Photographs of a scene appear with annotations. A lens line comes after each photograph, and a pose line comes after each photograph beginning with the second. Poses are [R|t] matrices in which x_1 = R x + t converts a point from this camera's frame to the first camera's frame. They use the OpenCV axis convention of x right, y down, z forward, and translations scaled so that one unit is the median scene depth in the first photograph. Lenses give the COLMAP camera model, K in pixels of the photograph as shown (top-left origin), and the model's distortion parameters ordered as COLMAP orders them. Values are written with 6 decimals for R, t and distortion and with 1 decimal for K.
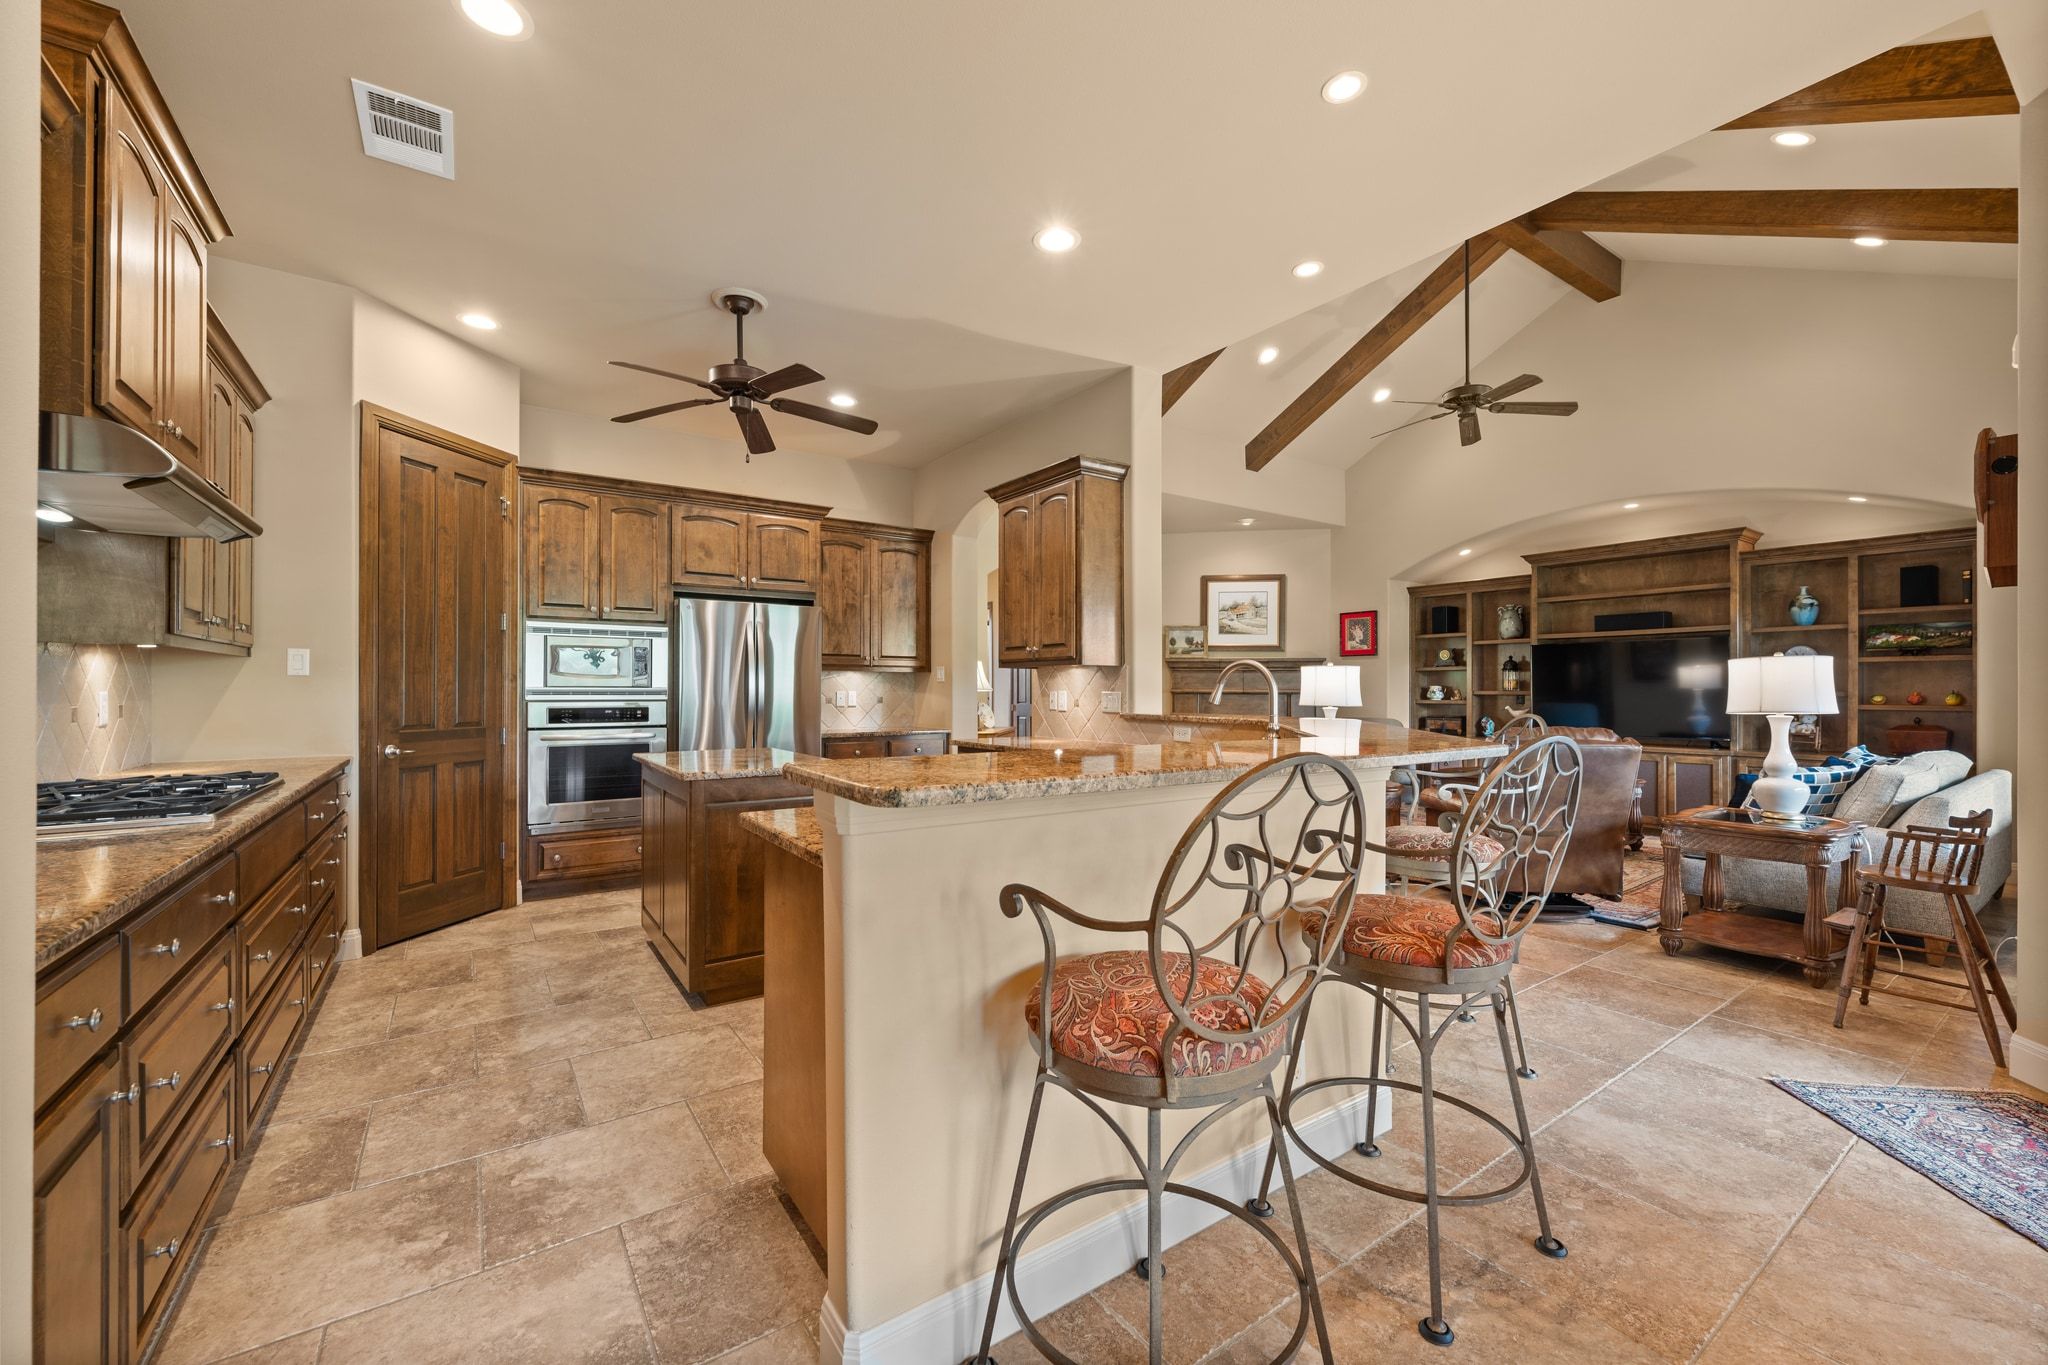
lens RADIAL K [[804.0, 0, 1021.1], [0, 804.0, 688.4], [0, 0, 1]] dist [0.000286, 0.000128]
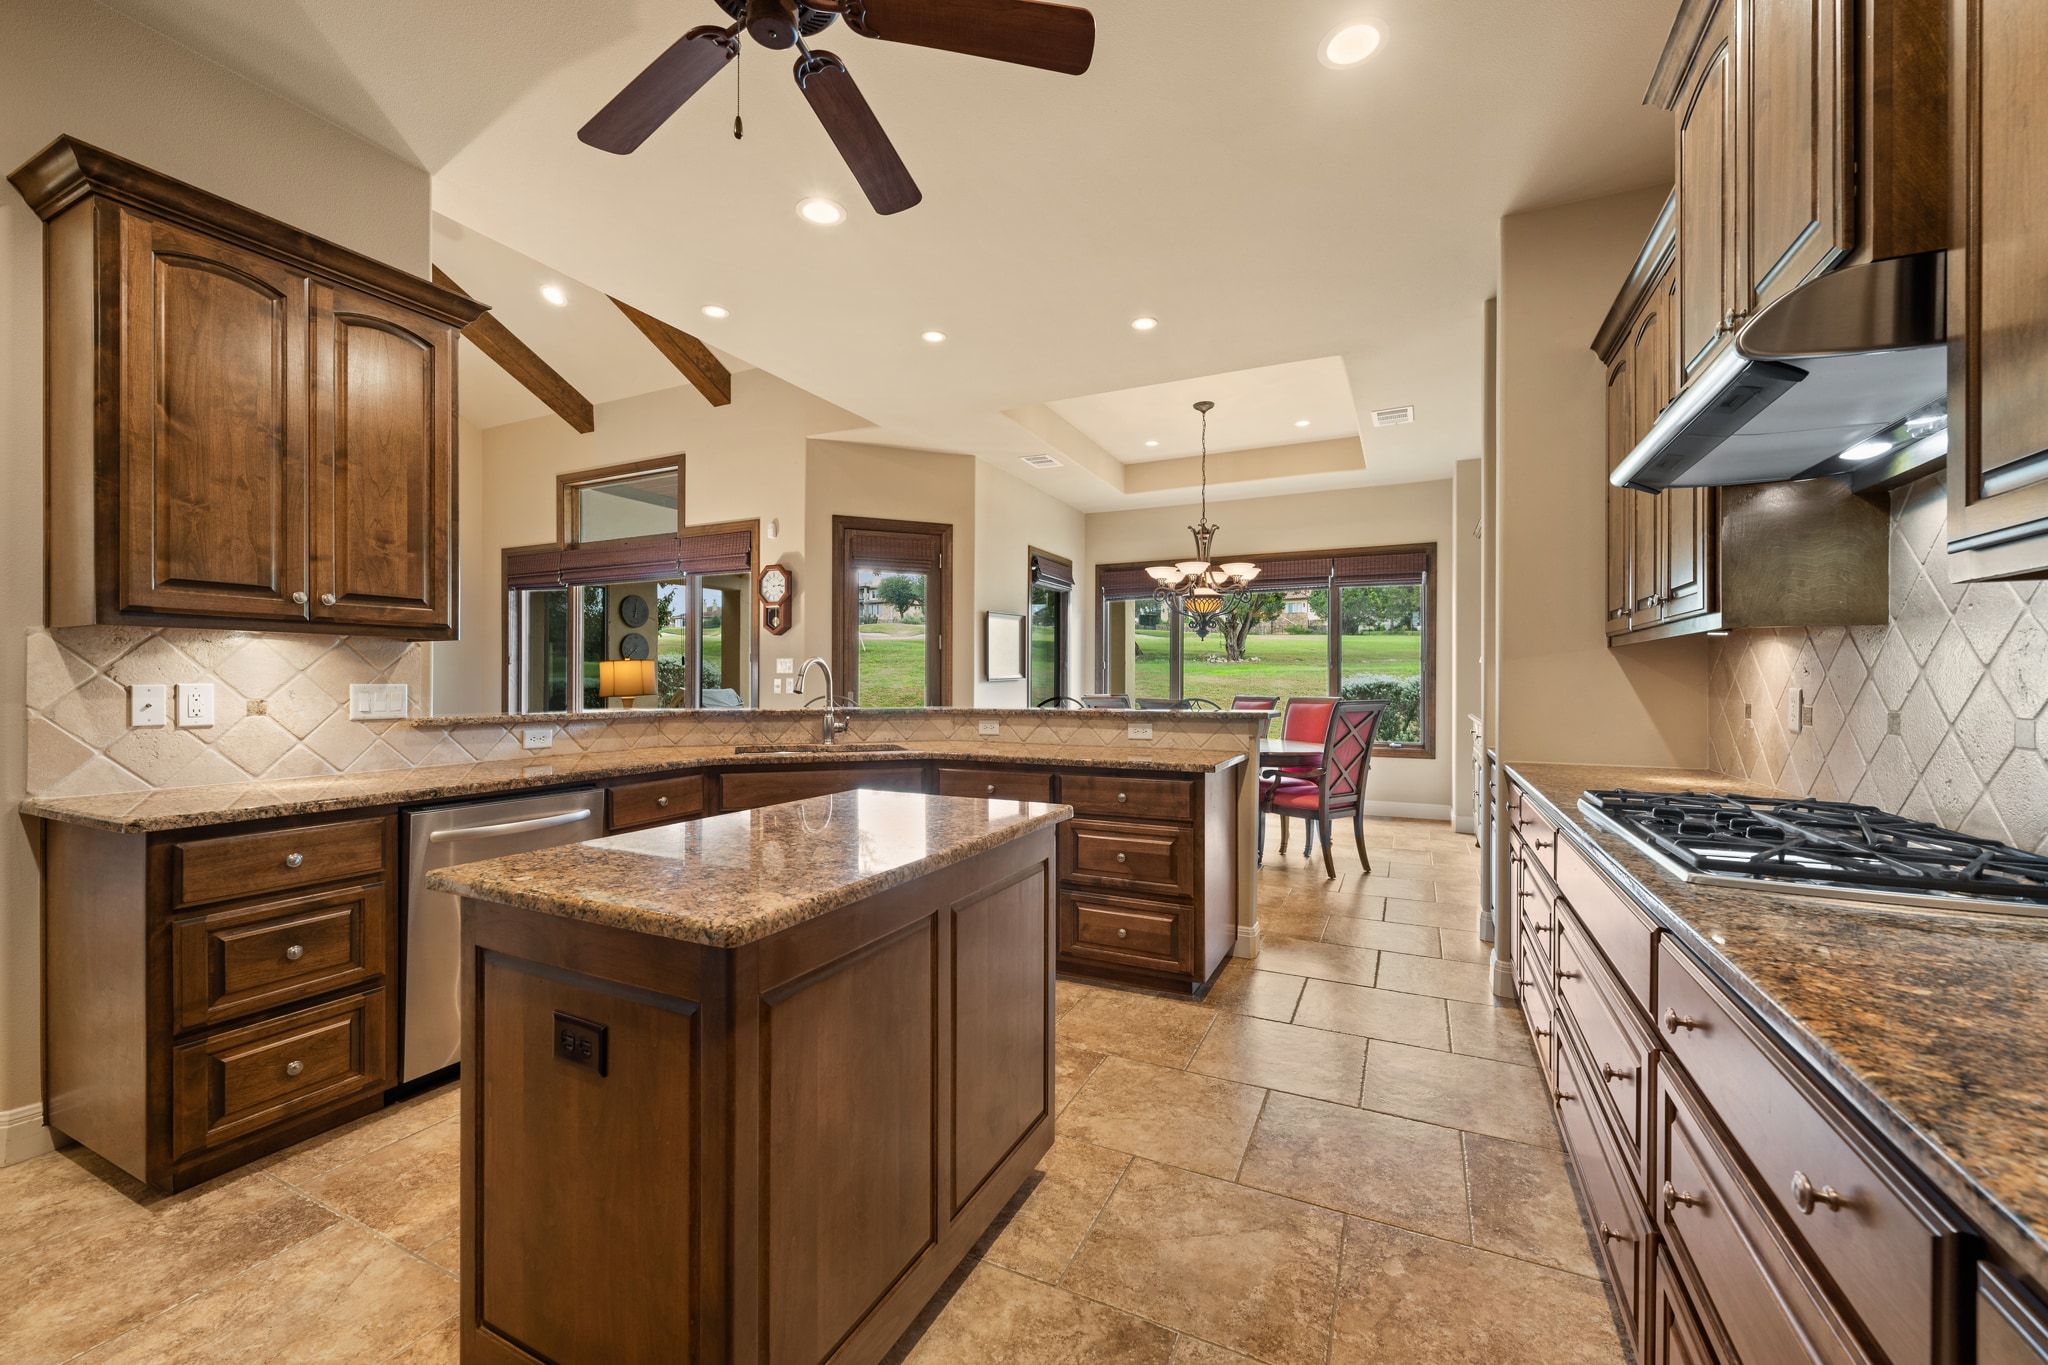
lens RADIAL K [[811.5, 0, 1023.2], [0, 811.5, 677.5], [0, 0, 1]] dist [0.000494, 0.000167]
pose [[-0.493816, 0.002875, 0.869562, -0.642458], [-0.003851, 0.999977, -0.005493, 0.000920], [-0.869558, -0.006061, -0.493794, 0.887306]]
